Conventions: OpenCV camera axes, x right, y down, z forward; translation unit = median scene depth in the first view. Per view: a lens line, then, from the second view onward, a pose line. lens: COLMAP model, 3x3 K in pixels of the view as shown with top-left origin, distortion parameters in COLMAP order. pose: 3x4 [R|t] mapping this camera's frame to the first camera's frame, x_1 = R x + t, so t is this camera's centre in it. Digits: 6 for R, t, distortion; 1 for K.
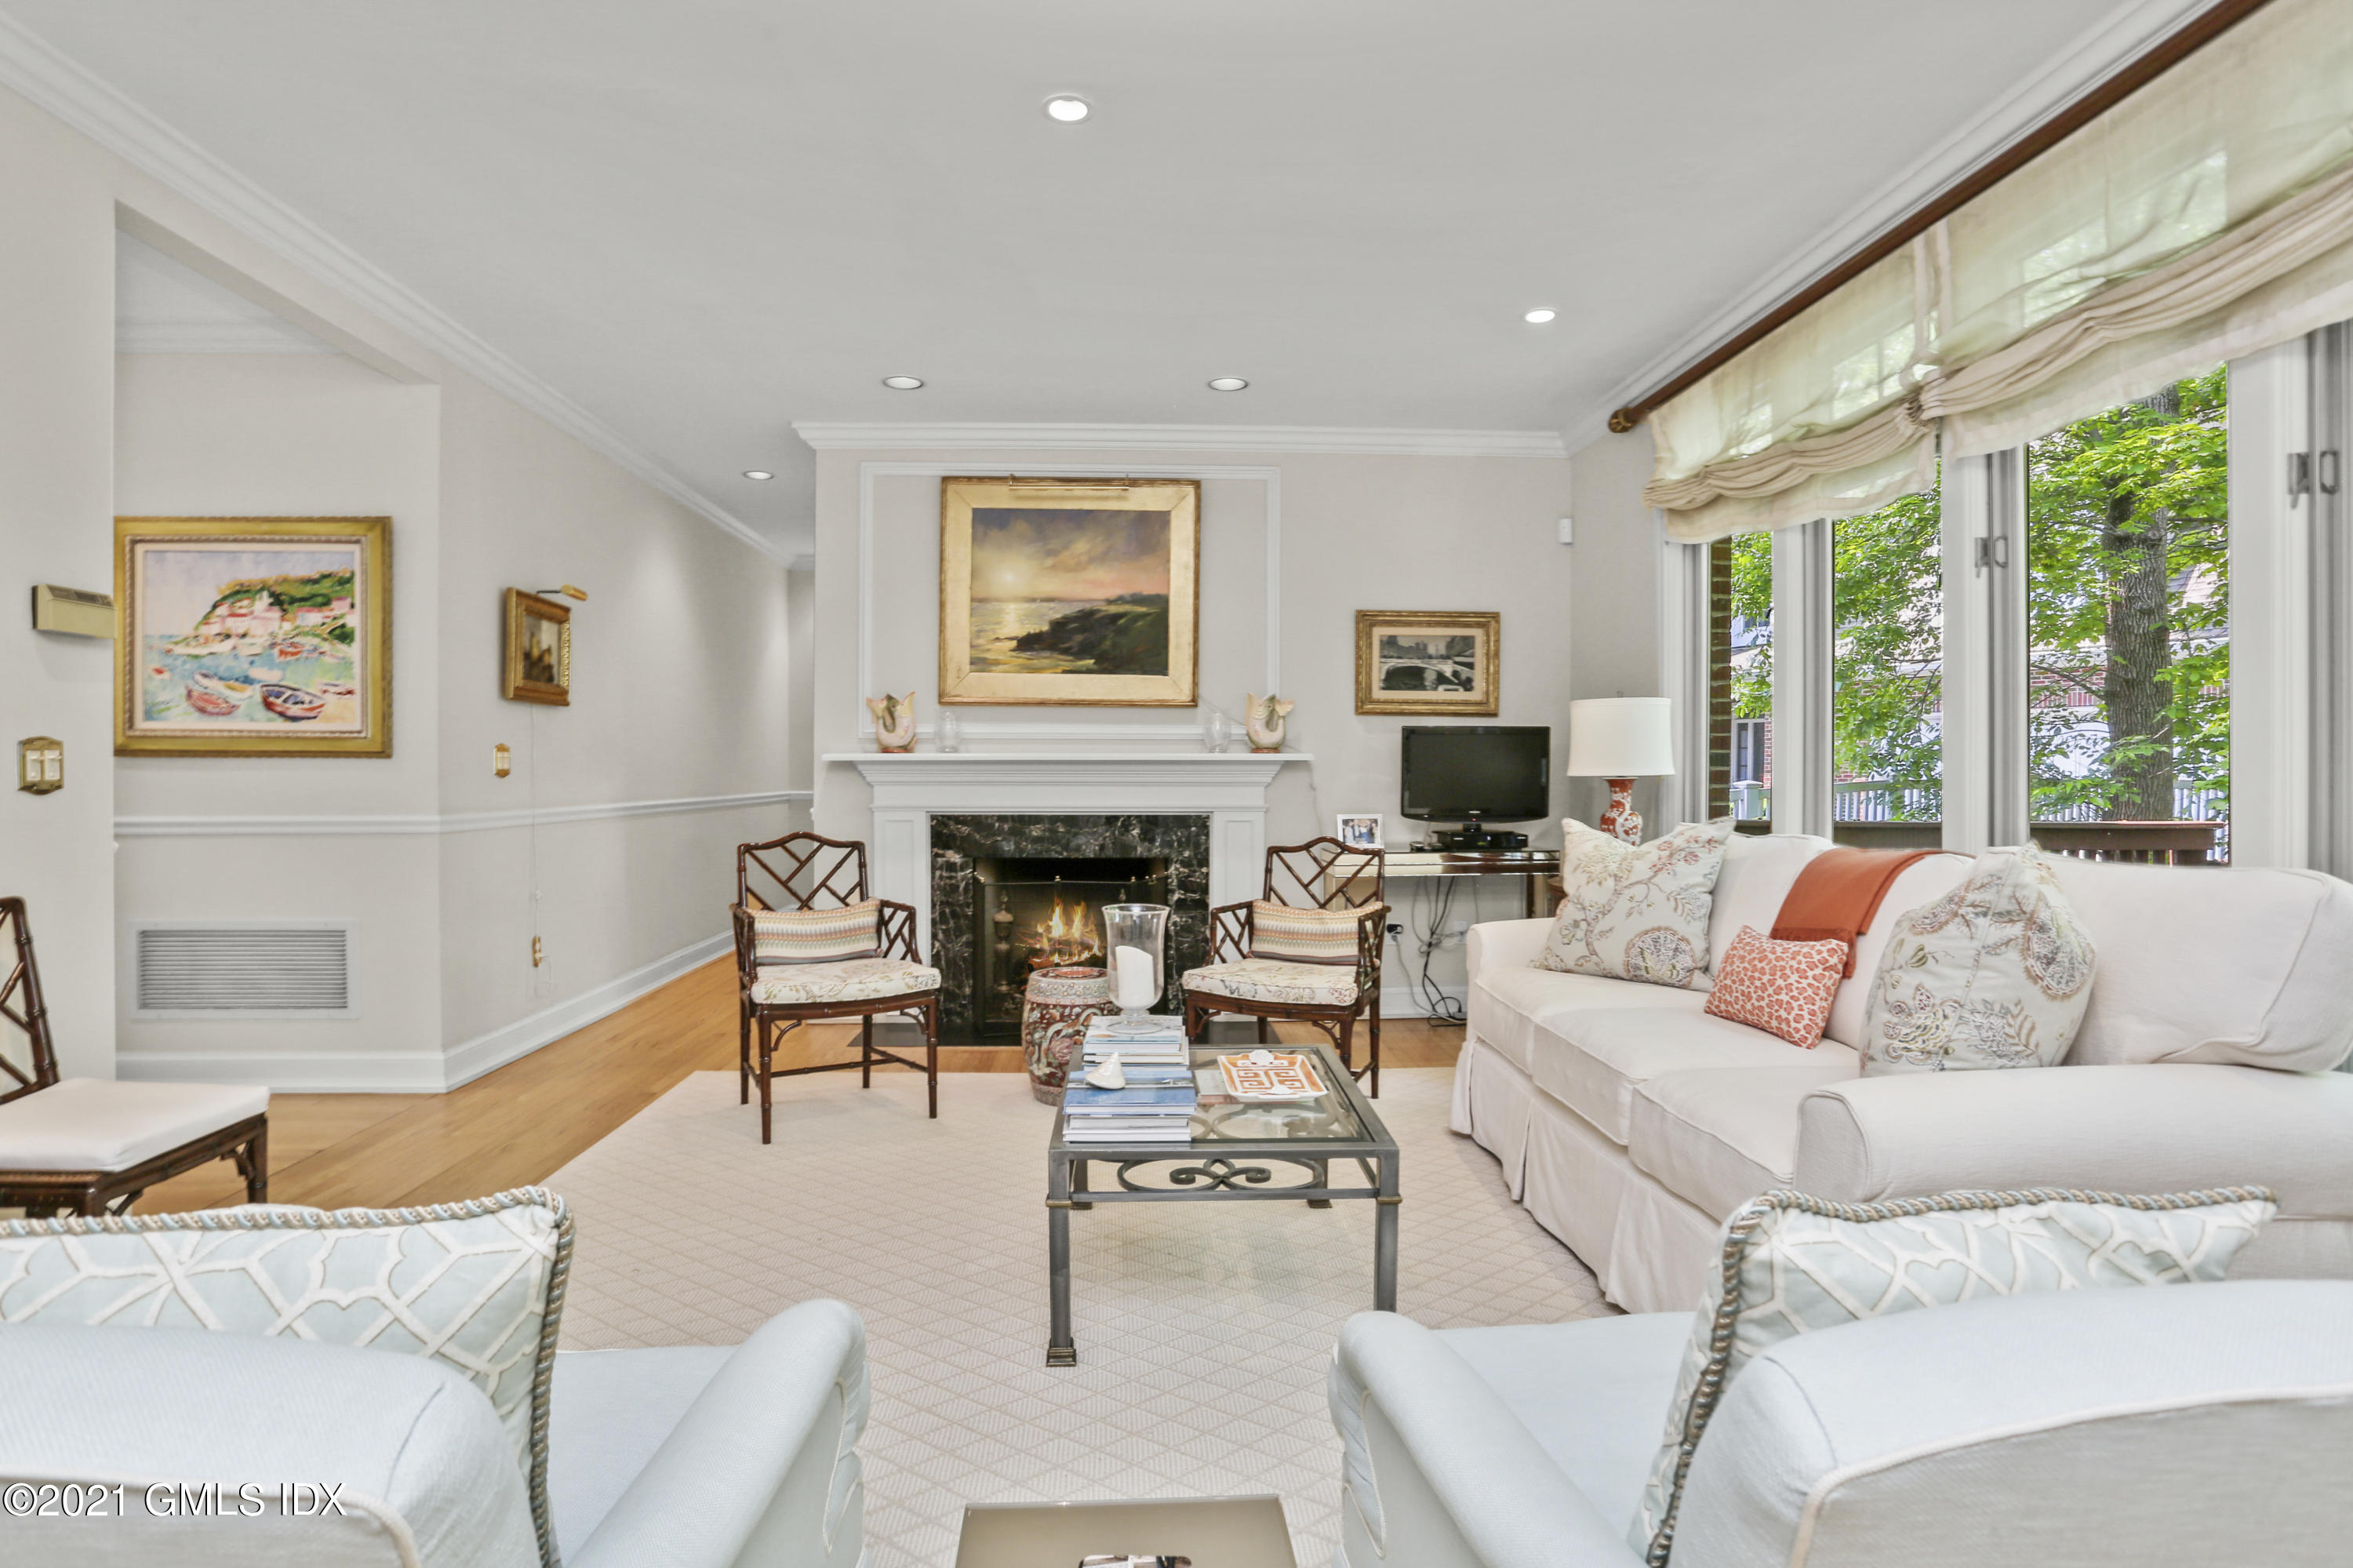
lens RADIAL K [[1218.0, 0, 1160.0], [0, 1218.0, 761.3], [0, 0, 1]] dist [-0.036825, 0.026357]
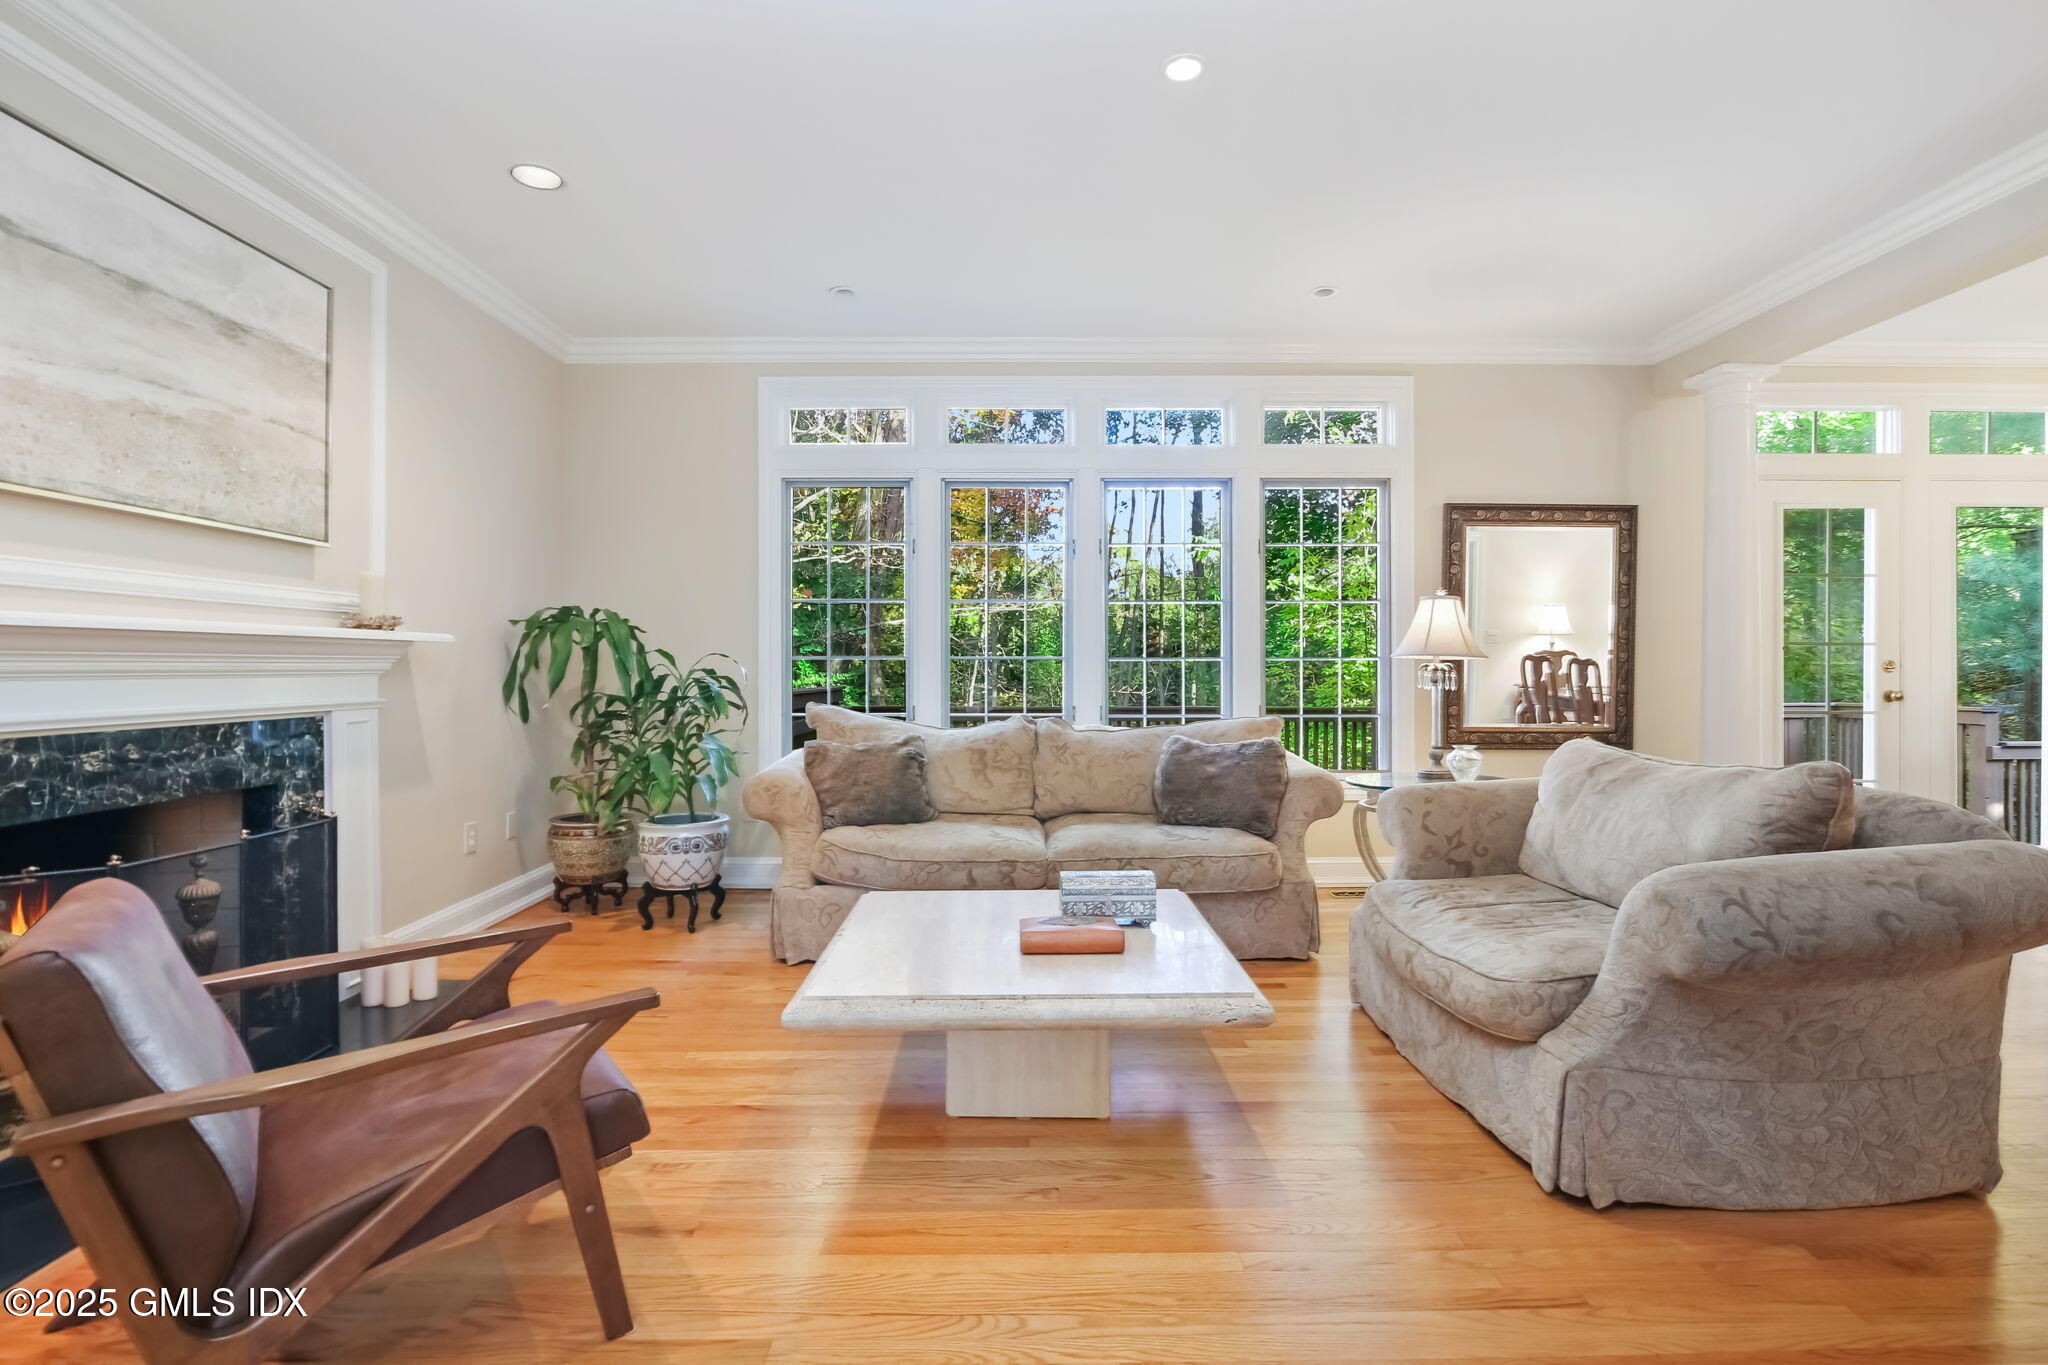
lens RADIAL K [[969.5, 0, 1032.0], [0, 969.5, 676.8], [0, 0, 1]] dist [-0.023610, 0.000195]
pose [[0.024925, -0.013442, 0.999599, -0.509649], [-0.004924, 0.999896, 0.013569, 0.011655], [-0.999677, -0.005260, 0.024856, 0.573136]]
